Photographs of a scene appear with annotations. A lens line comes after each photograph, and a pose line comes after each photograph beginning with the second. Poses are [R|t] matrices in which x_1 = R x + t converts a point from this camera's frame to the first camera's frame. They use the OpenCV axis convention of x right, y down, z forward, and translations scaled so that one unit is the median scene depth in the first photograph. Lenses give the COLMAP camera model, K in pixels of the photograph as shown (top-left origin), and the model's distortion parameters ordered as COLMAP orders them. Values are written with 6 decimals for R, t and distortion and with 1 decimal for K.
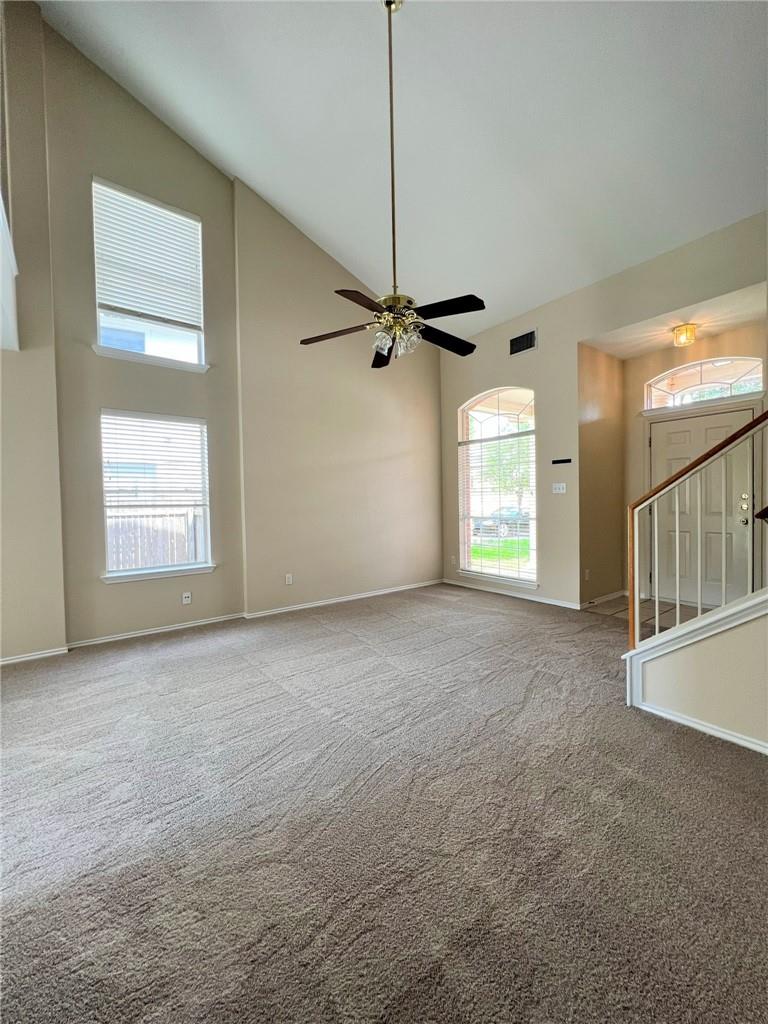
lens RADIAL K [[412.4, 0, 384.0], [0, 412.4, 512.0], [0, 0, 1]] dist [-0.001050, 0.000980]
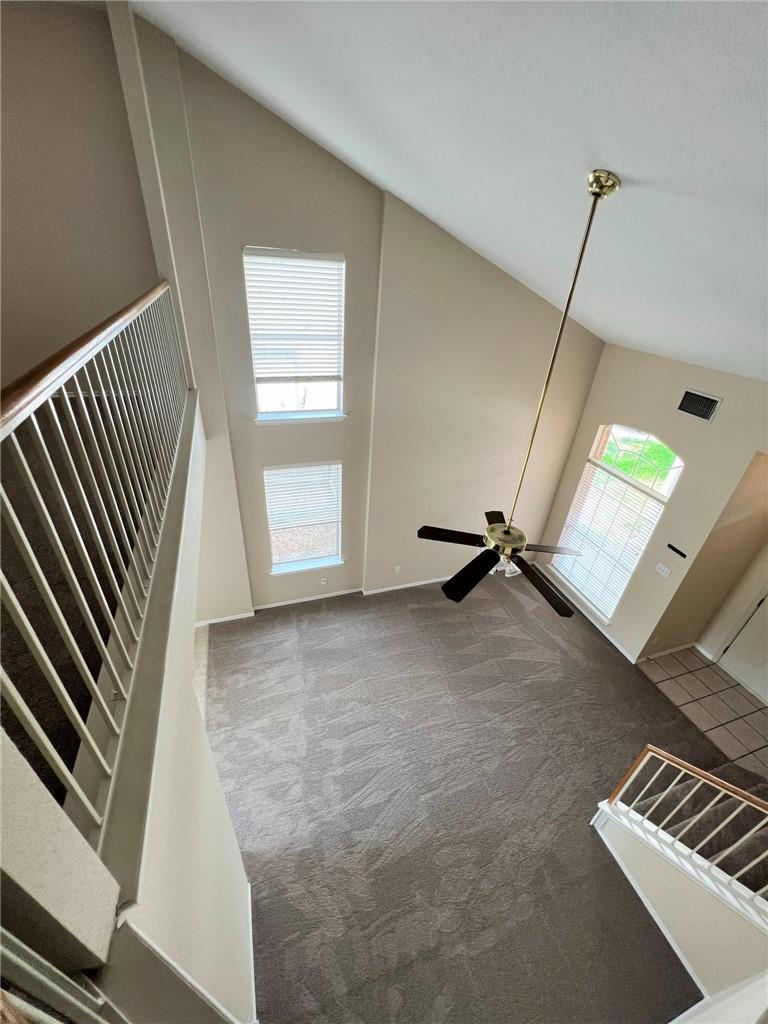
lens RADIAL K [[412.4, 0, 384.0], [0, 412.4, 512.0], [0, 0, 1]] dist [-0.001050, 0.000980]
pose [[0.946704, 0.233624, -0.221746, -0.034177], [-0.092704, 0.856922, 0.507041, -0.715584], [0.308476, -0.459461, 0.832909, 0.017696]]
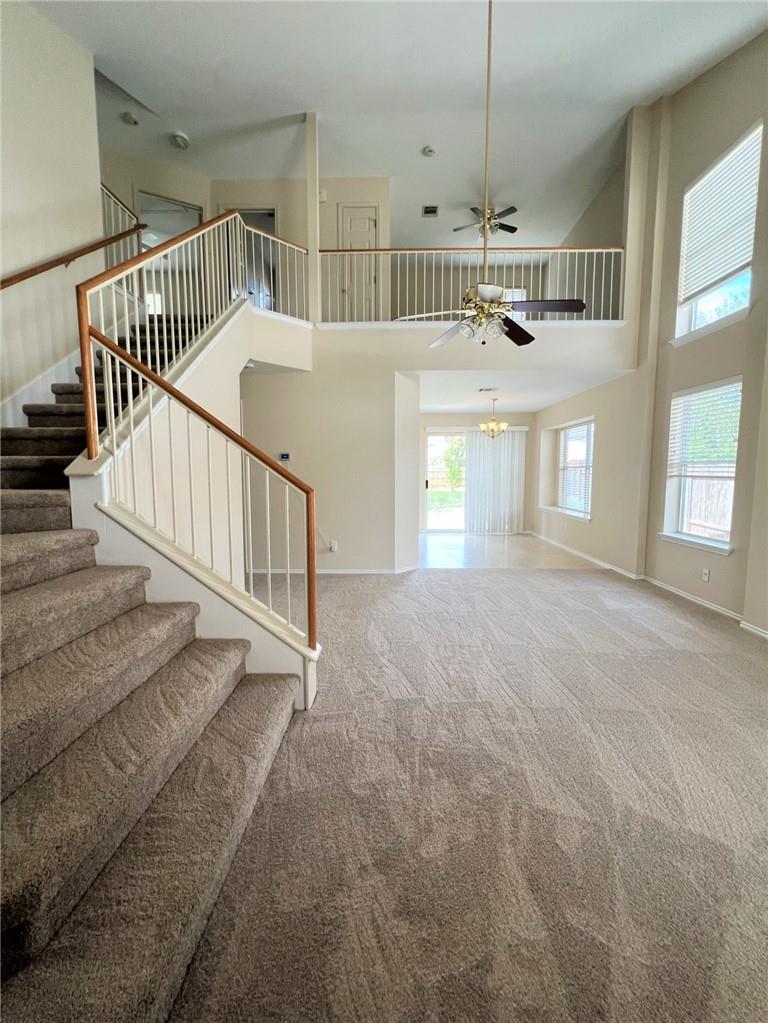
lens RADIAL K [[411.9, 0, 384.0], [0, 411.9, 511.5], [0, 0, 1]] dist [-0.030844, 0.000093]
pose [[-0.623661, 0.093779, -0.776049, 0.700350], [-0.007063, 0.992061, 0.125559, -0.048005], [0.781663, 0.083788, -0.618048, 0.993811]]
